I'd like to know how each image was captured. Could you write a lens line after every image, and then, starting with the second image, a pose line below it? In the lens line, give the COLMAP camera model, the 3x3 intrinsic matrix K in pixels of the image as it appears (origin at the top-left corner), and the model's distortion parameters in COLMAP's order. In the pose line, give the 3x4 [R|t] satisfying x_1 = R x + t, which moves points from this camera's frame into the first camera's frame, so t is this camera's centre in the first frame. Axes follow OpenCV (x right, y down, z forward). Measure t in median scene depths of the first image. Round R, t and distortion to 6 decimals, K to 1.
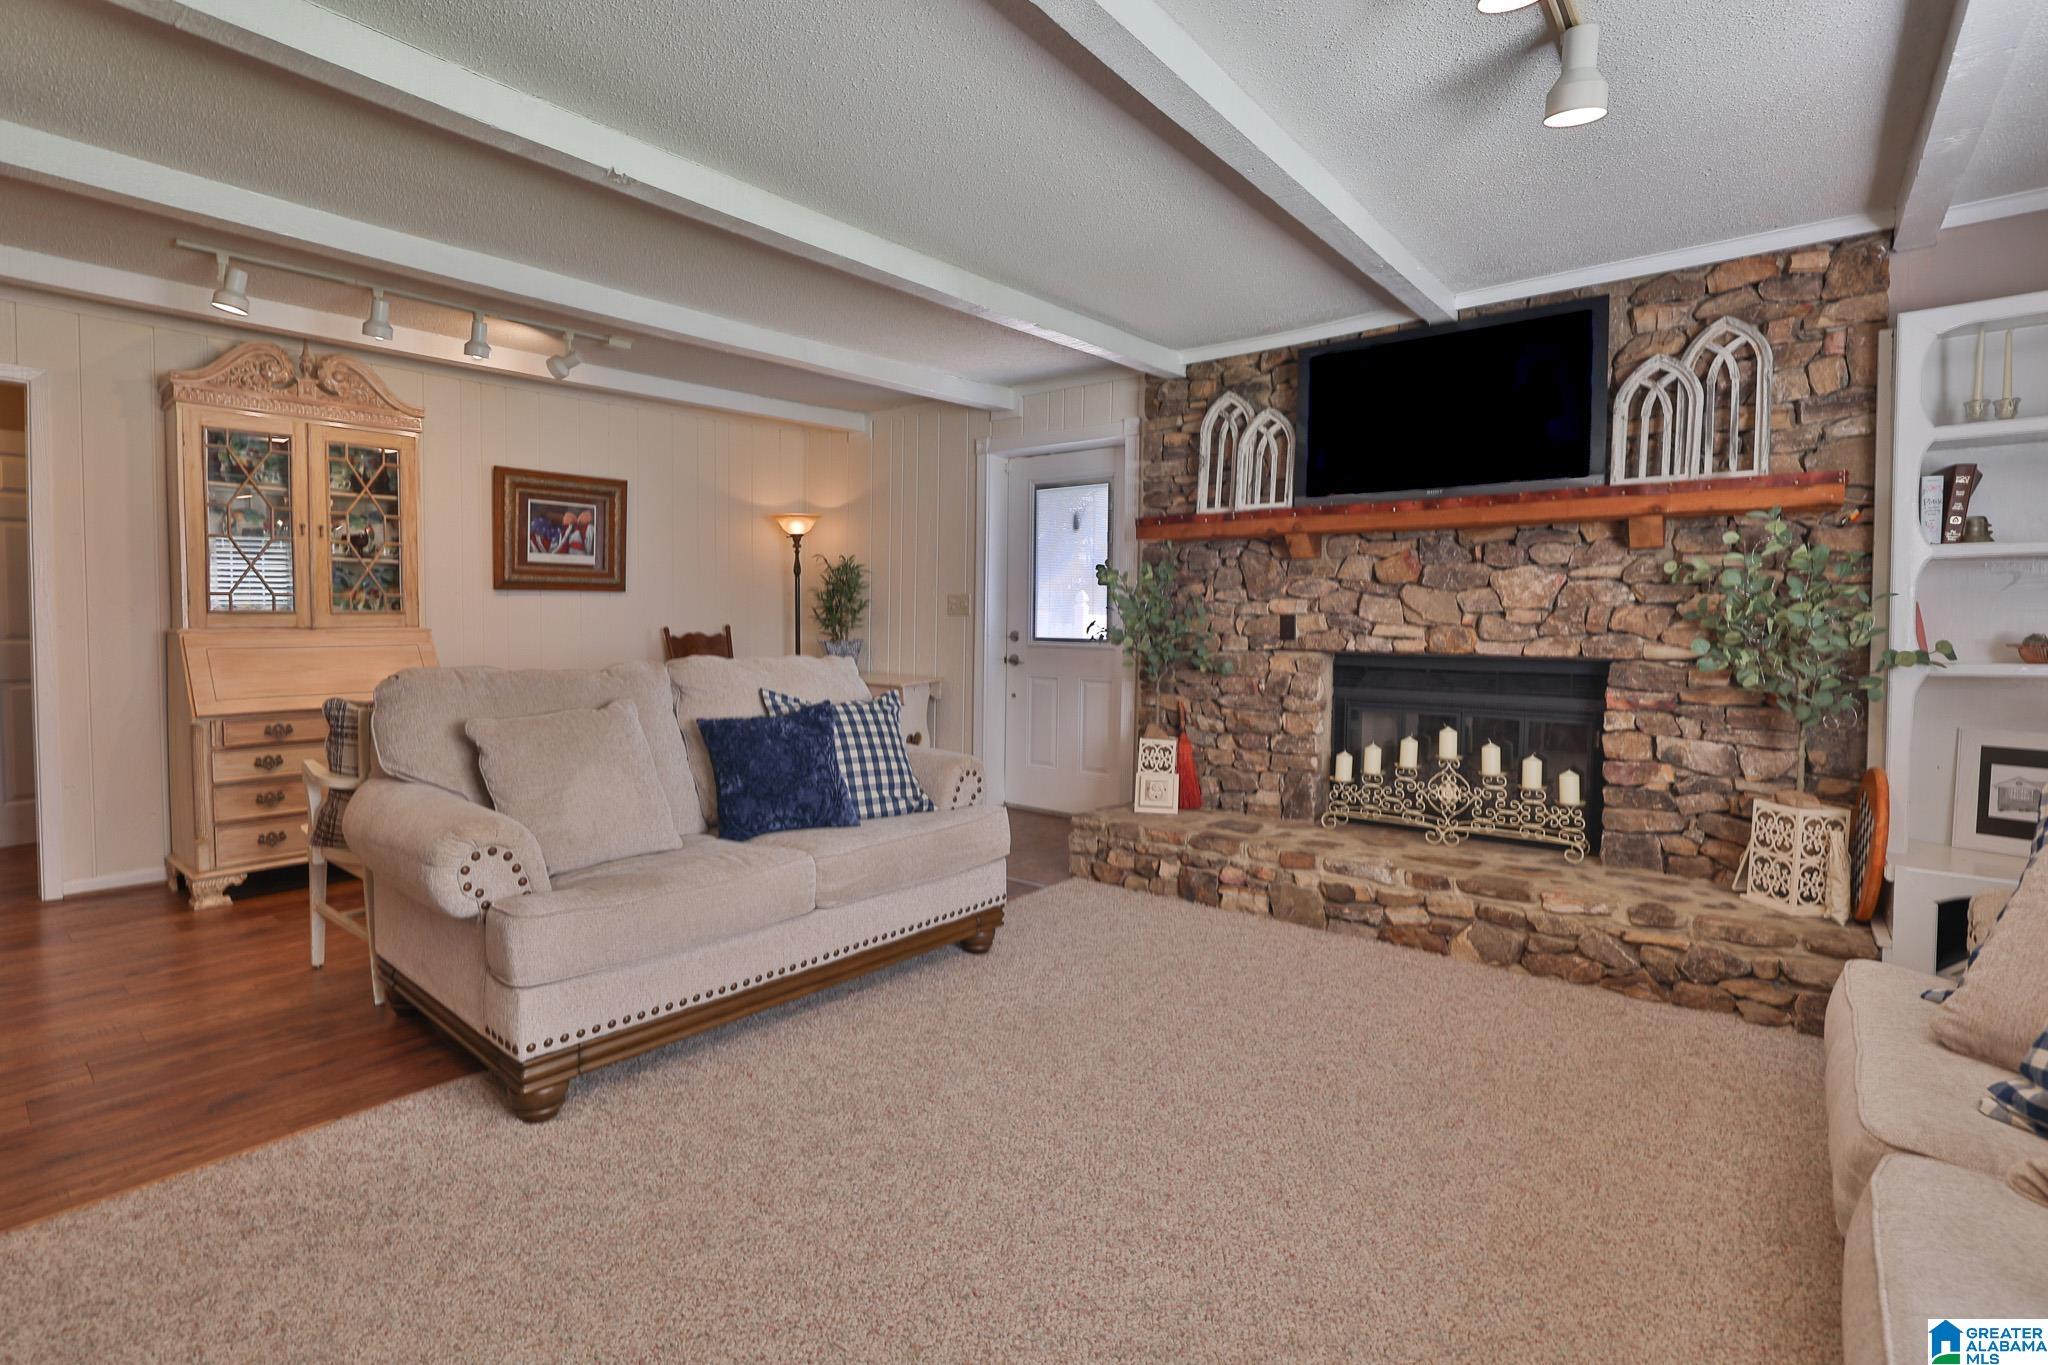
lens RADIAL K [[938.9, 0, 998.0], [0, 938.9, 656.5], [0, 0, 1]] dist [-0.051609, 0.020500]
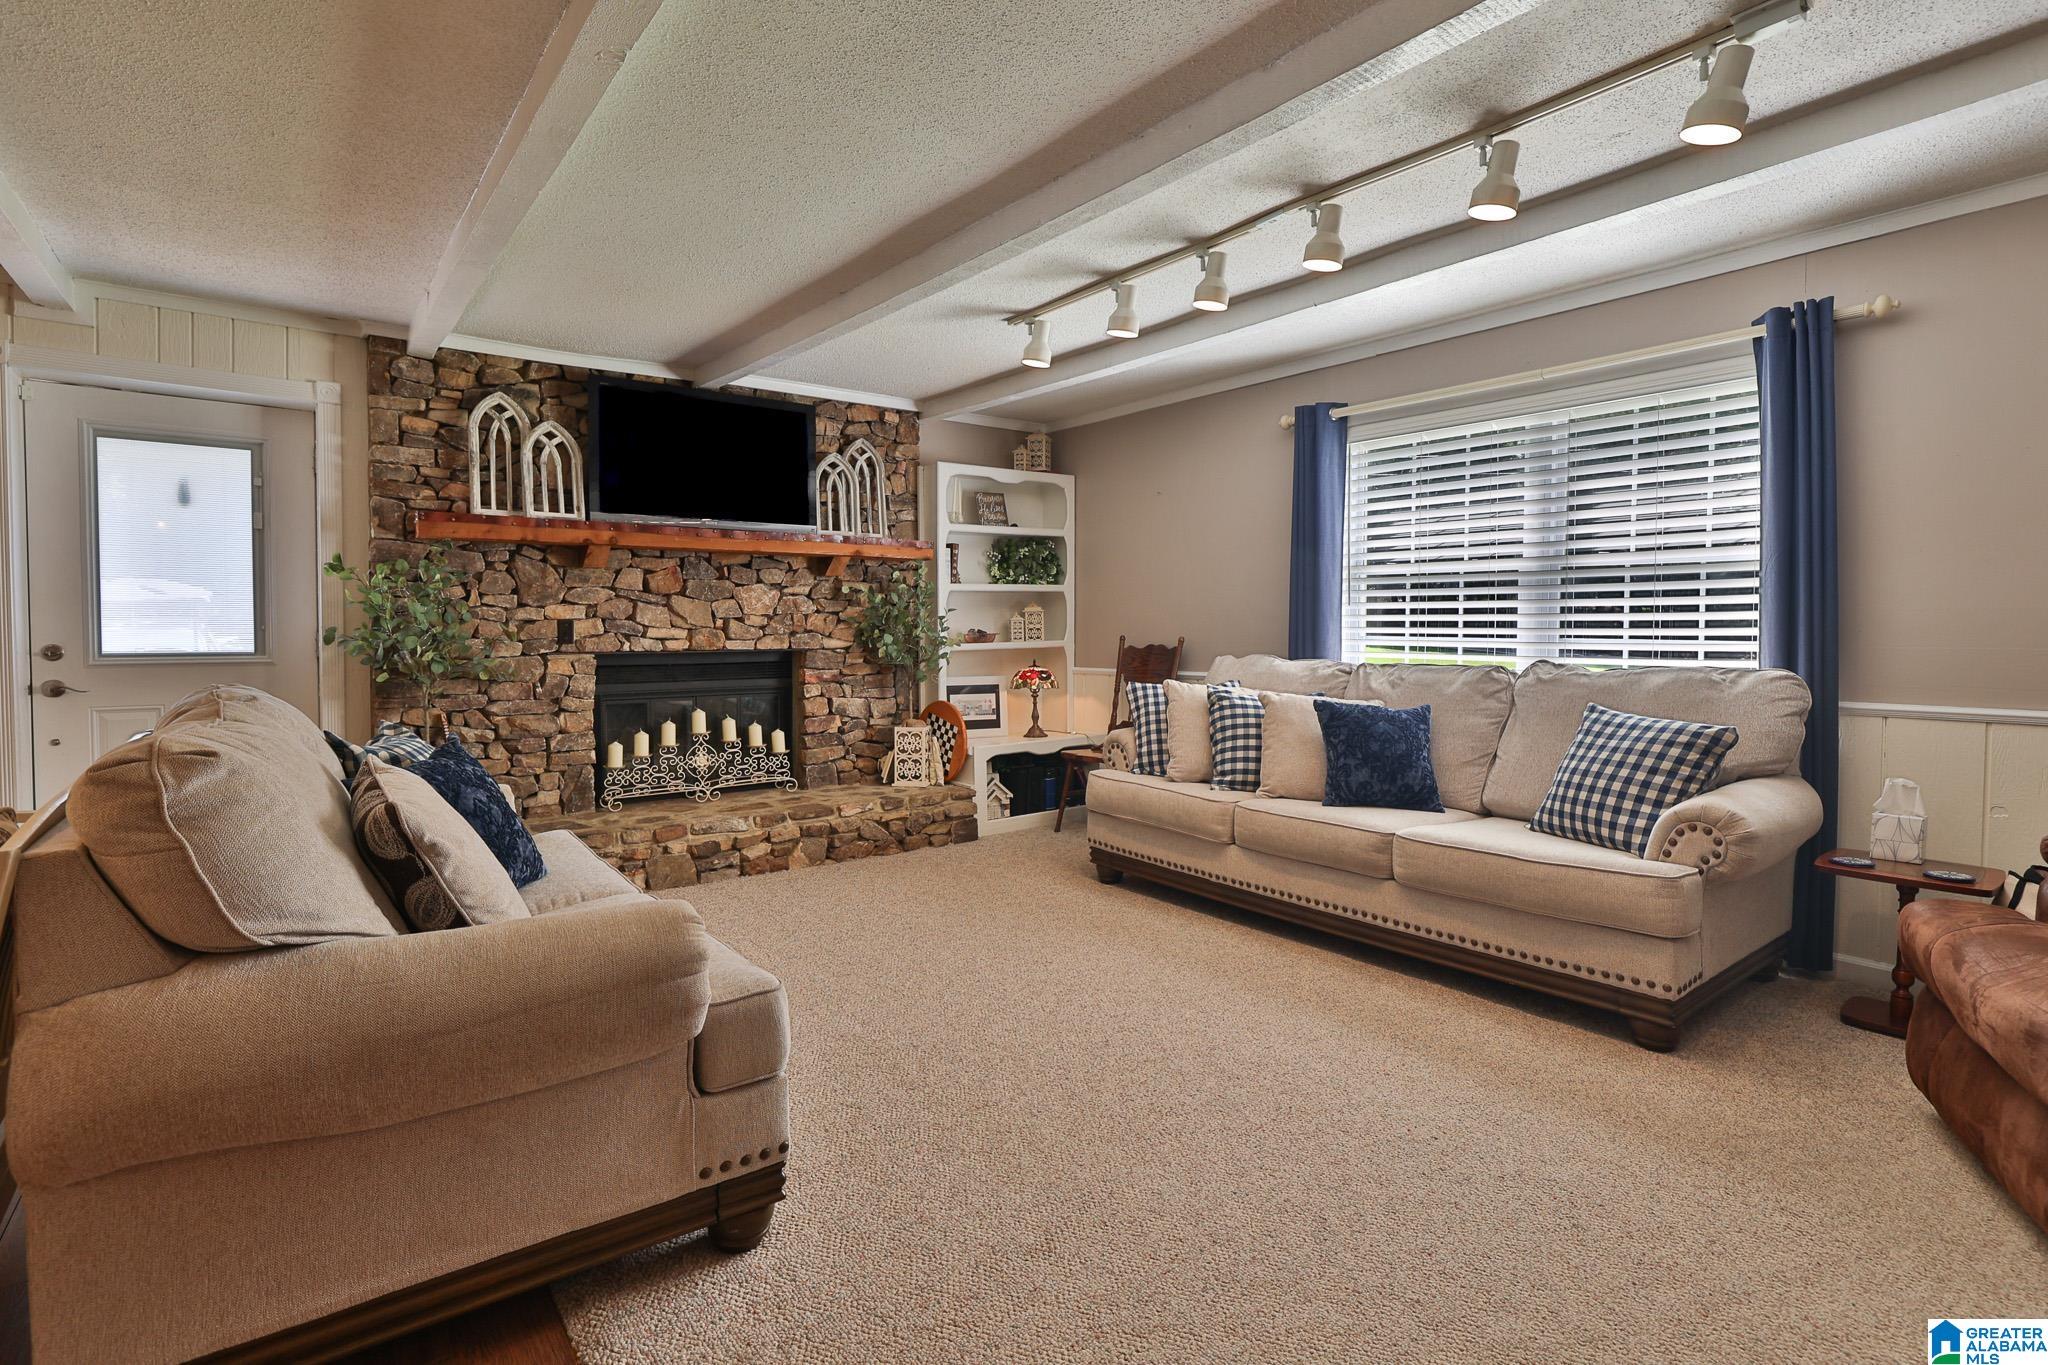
lens RADIAL K [[938.9, 0, 998.0], [0, 938.9, 656.5], [0, 0, 1]] dist [-0.051609, 0.020500]
pose [[0.238171, -0.040303, 0.970387, -0.679830], [0.038808, 0.998736, 0.031955, -0.020559], [-0.970448, 0.030048, 0.239434, 0.317501]]
